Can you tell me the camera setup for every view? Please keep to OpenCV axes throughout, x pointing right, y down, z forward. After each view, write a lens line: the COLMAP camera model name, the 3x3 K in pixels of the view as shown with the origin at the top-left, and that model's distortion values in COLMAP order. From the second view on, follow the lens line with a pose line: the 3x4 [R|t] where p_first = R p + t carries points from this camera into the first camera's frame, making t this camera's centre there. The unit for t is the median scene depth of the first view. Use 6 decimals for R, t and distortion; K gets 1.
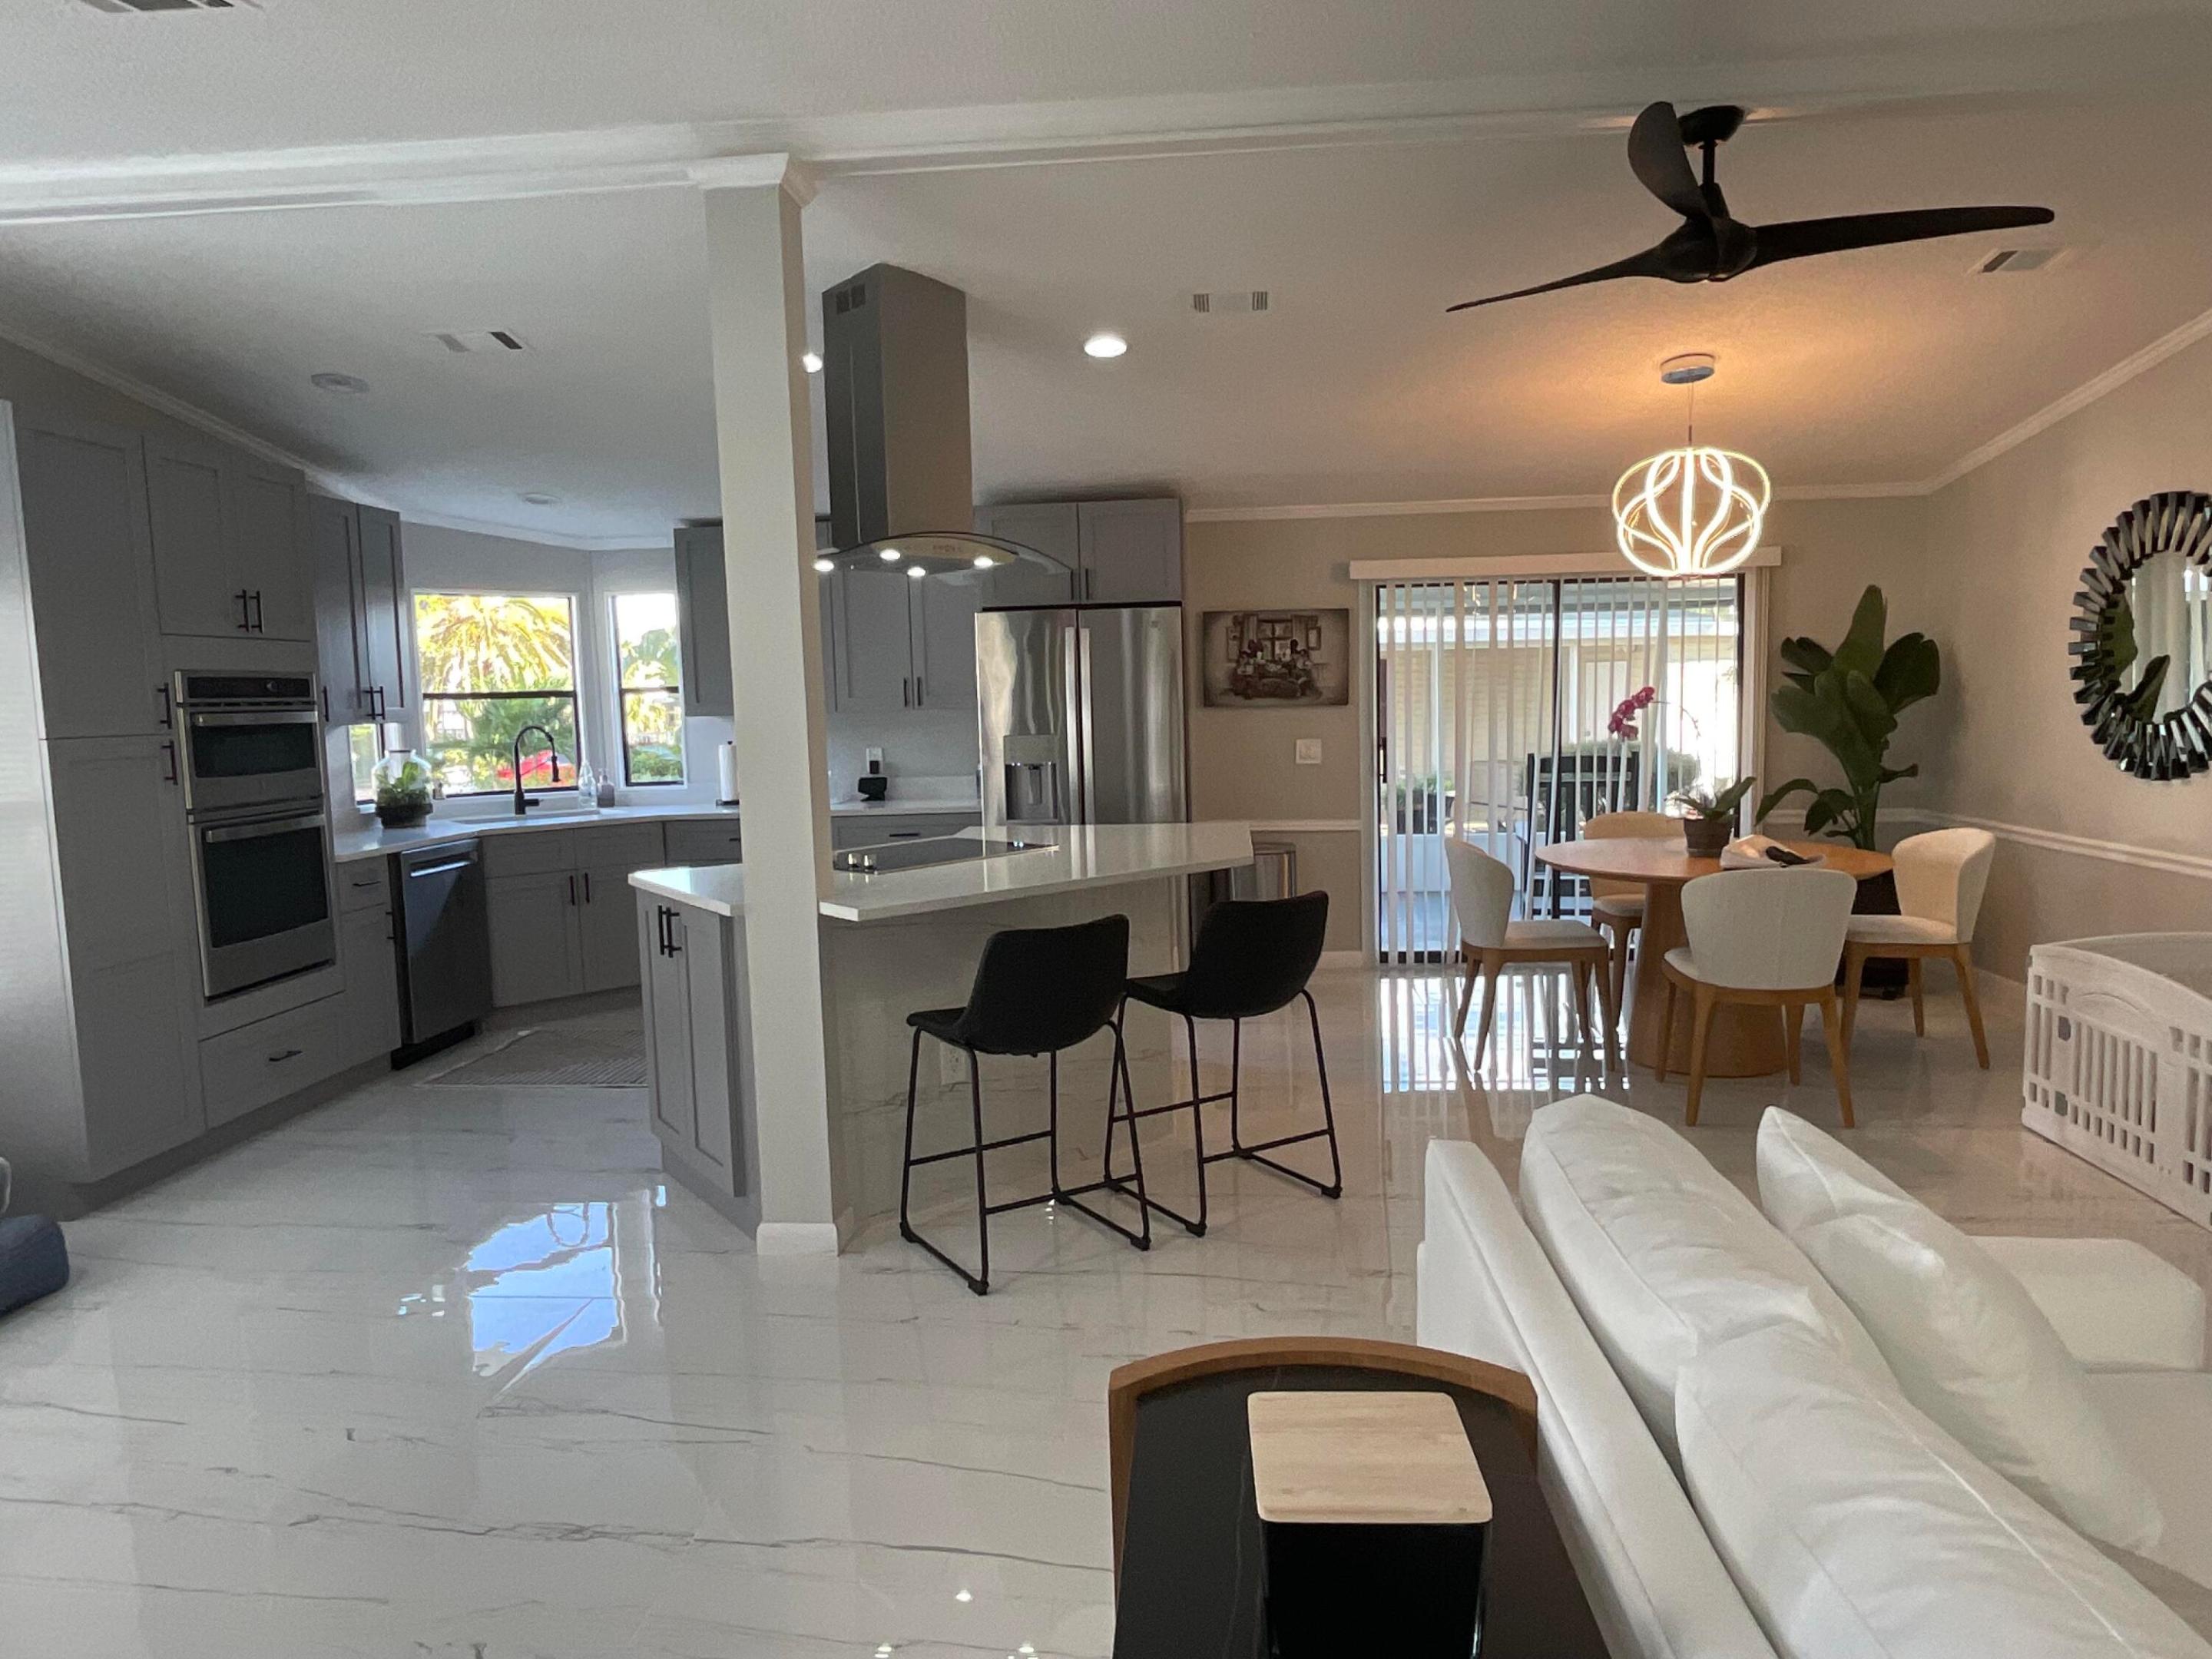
lens RADIAL K [[1392.9, 0, 1109.1], [0, 1392.9, 828.2], [0, 0, 1]] dist [-0.005649, 0.000311]
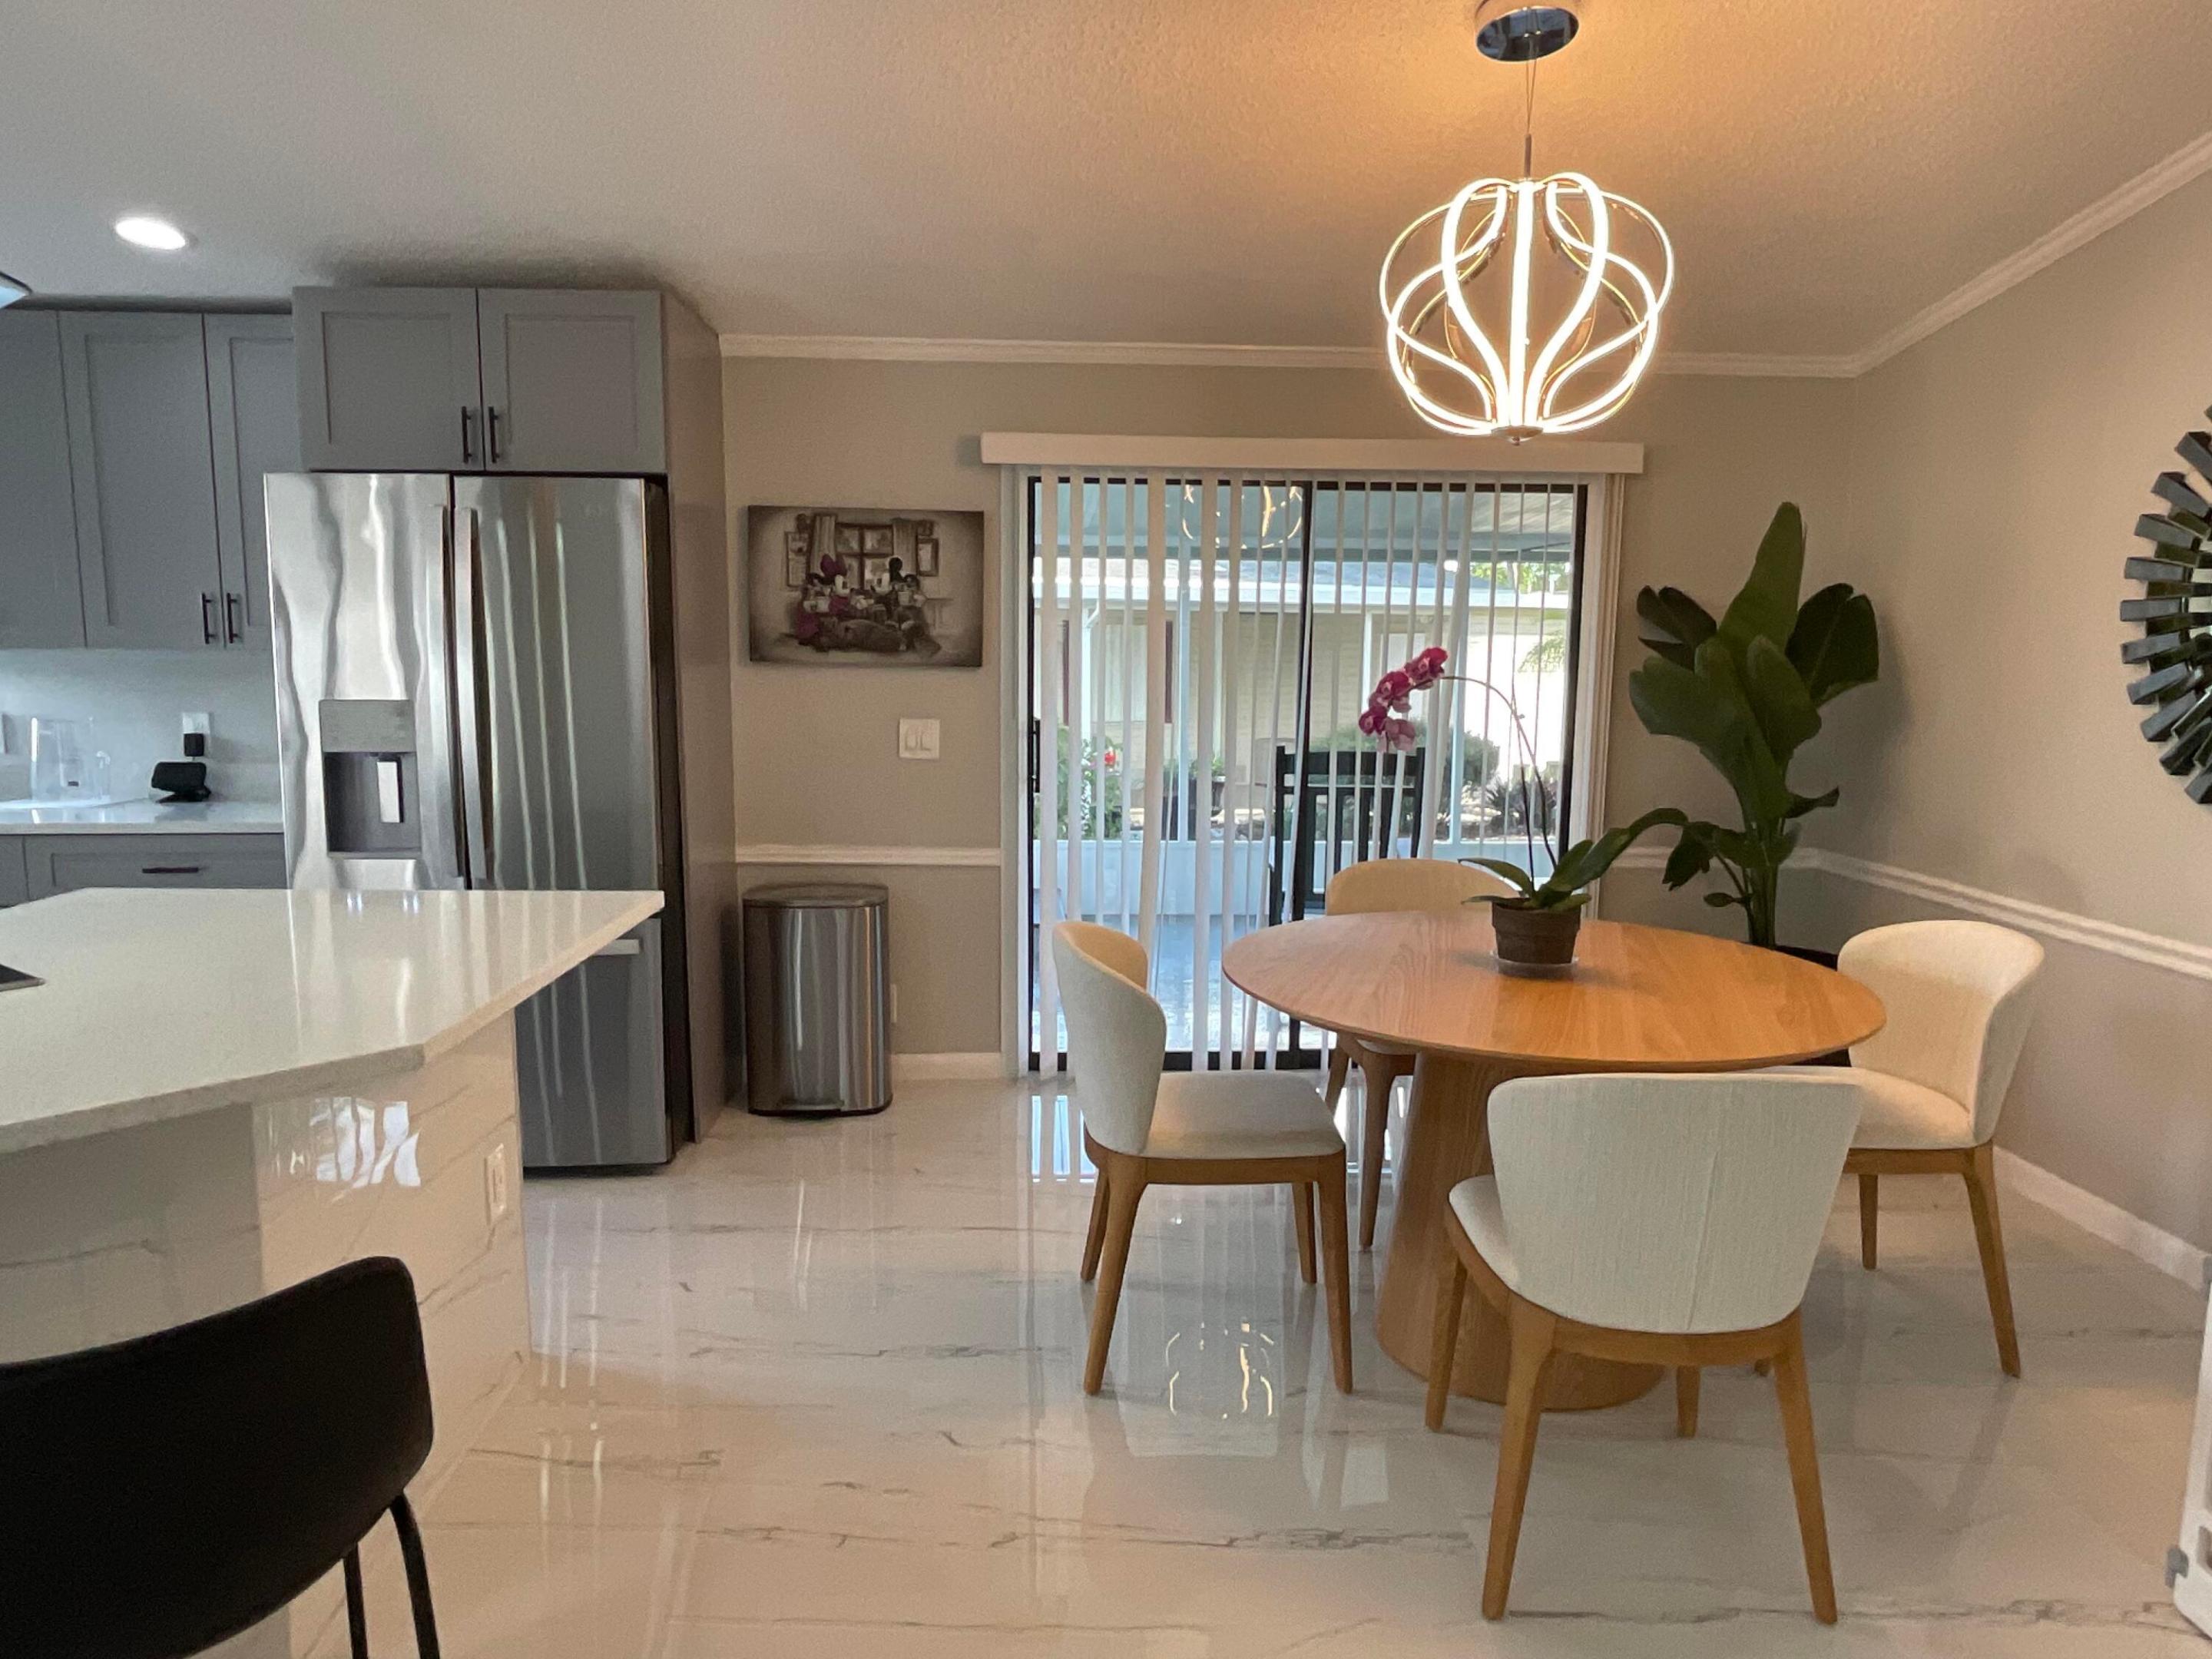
lens RADIAL K [[1392.9, 0, 1099.0], [0, 1392.9, 822.7], [0, 0, 1]] dist [-0.005649, 0.000311]
pose [[0.991882, 0.019956, 0.125586, 0.203323], [-0.022863, 0.999502, 0.021749, -0.045796], [-0.125090, -0.024444, 0.991844, 0.510277]]
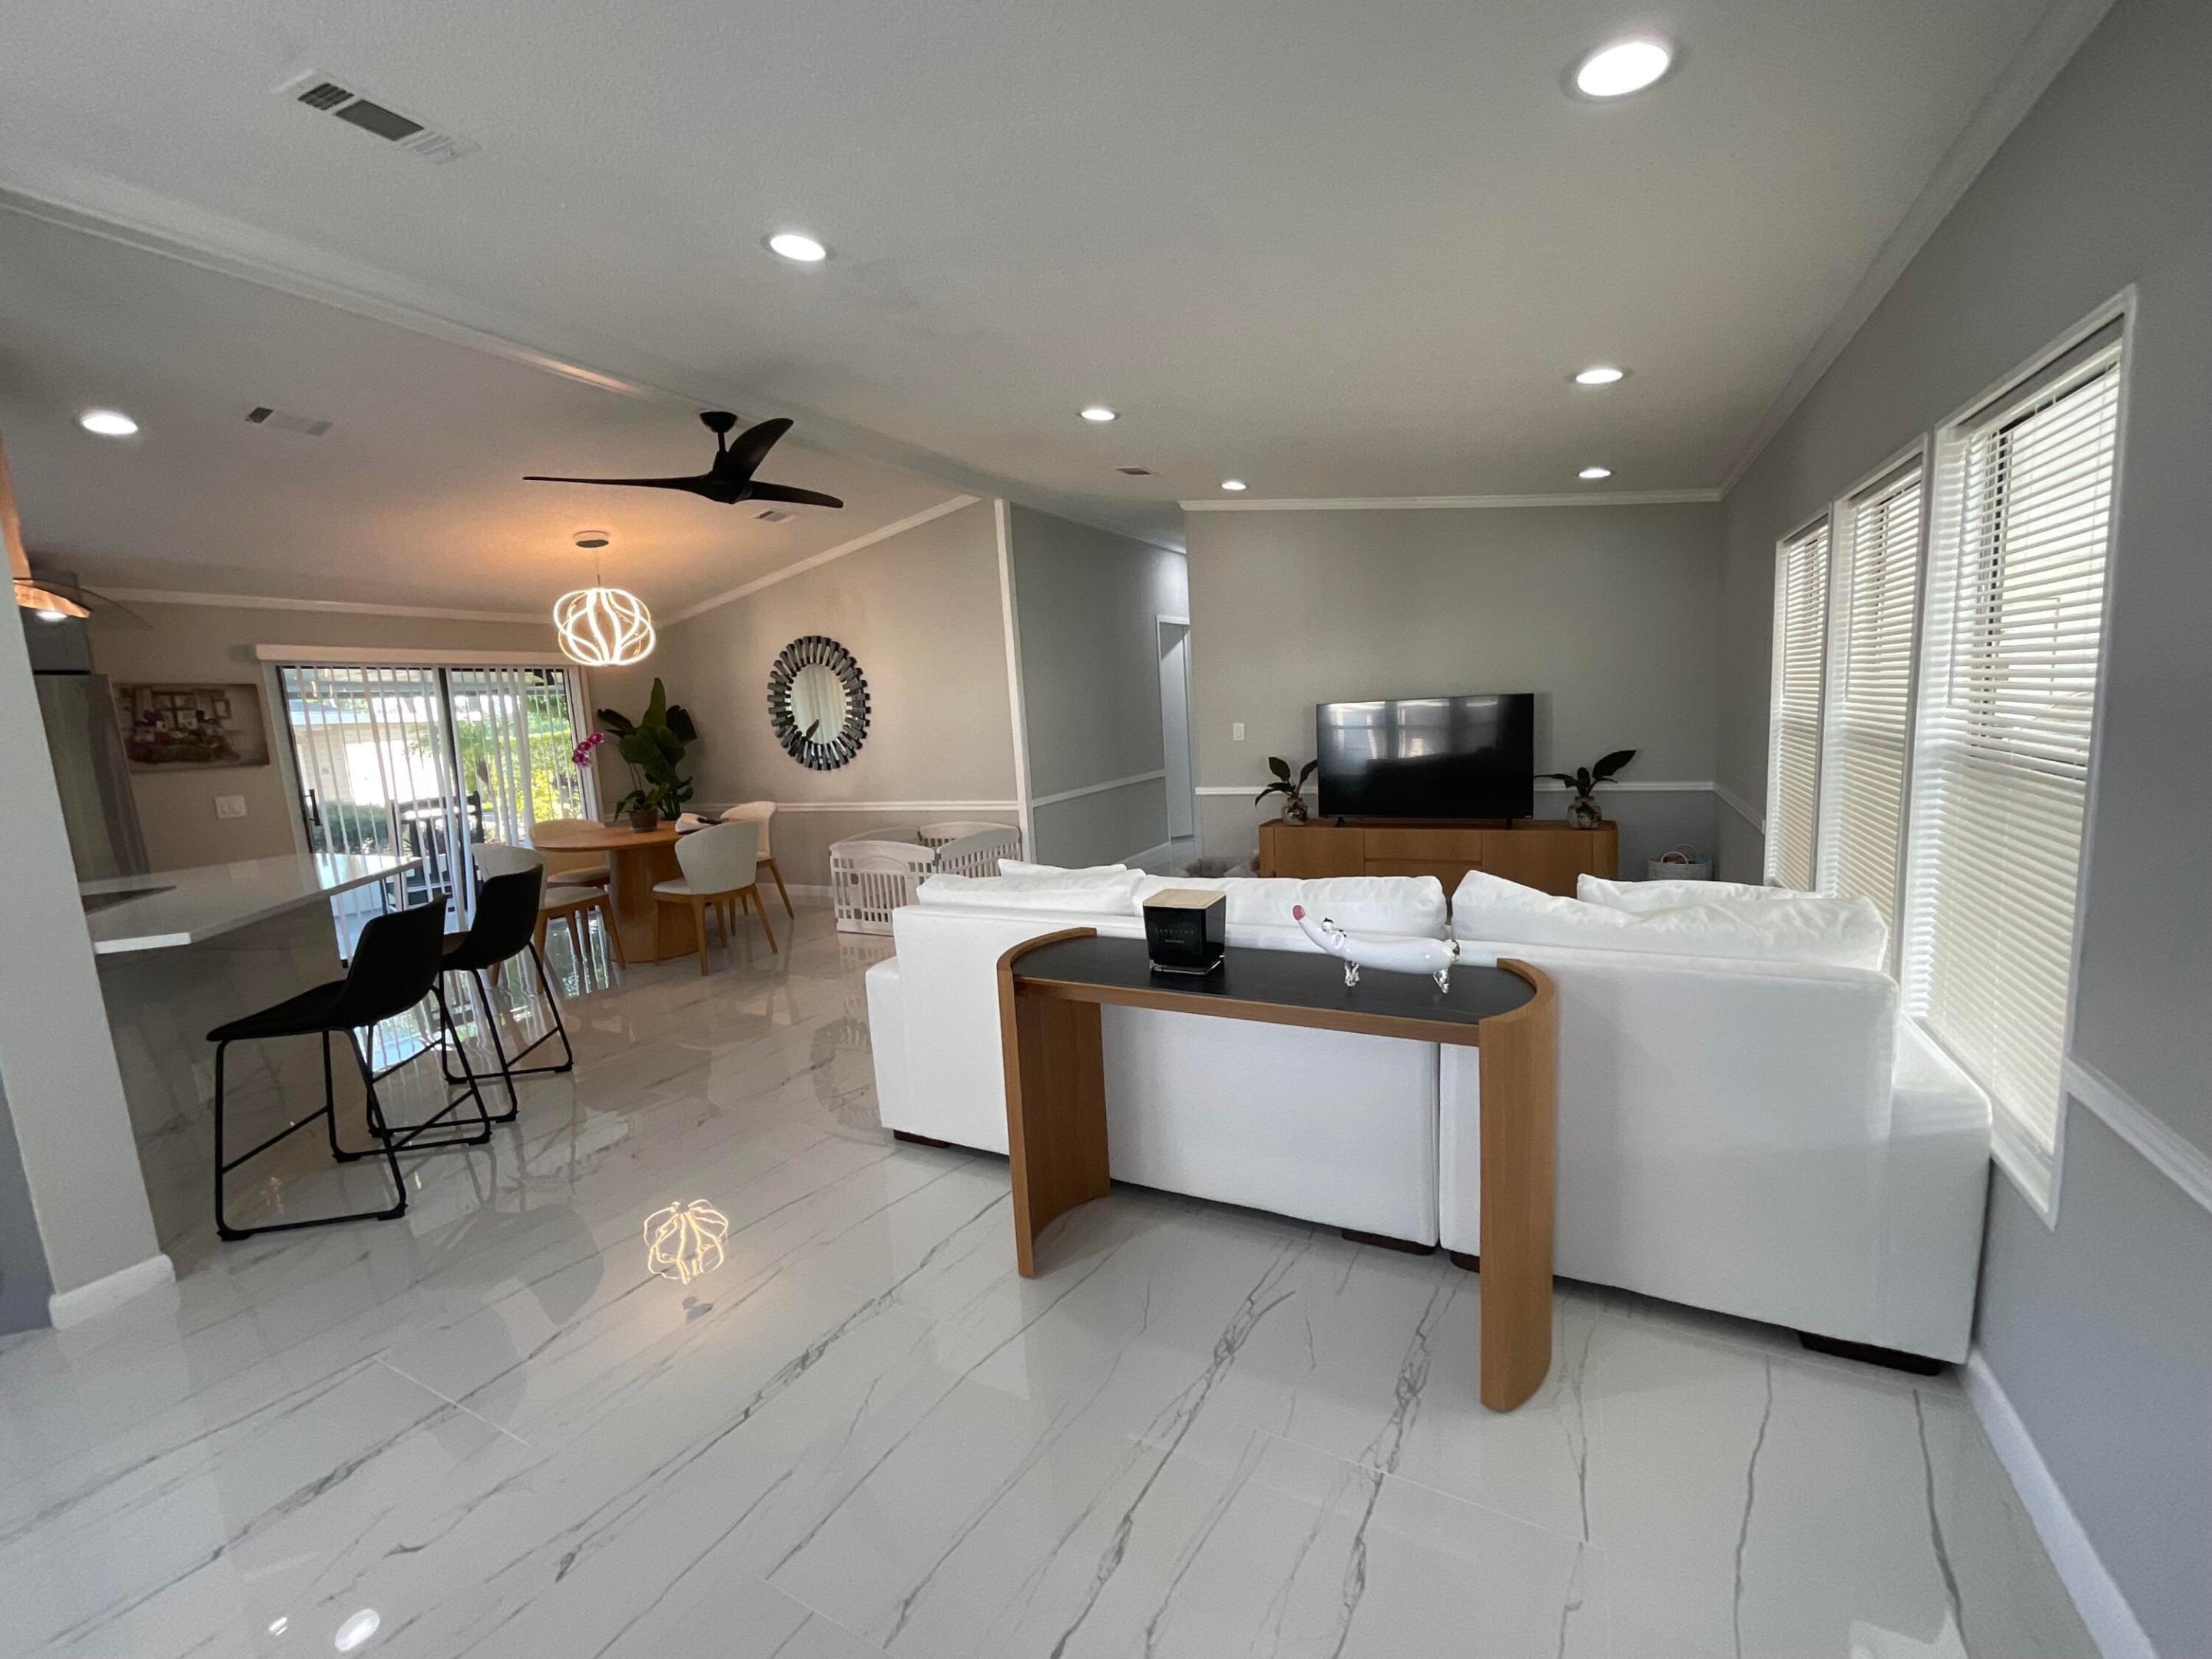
lens RADIAL K [[895.8, 0, 1099.1], [0, 895.8, 829.5], [0, 0, 1]] dist [-0.003595, 0.002796]
pose [[0.396874, -0.119552, 0.910054, -0.349252], [0.142721, 0.987460, 0.067480, 0.022905], [-0.906709, 0.103103, 0.408960, 0.059956]]
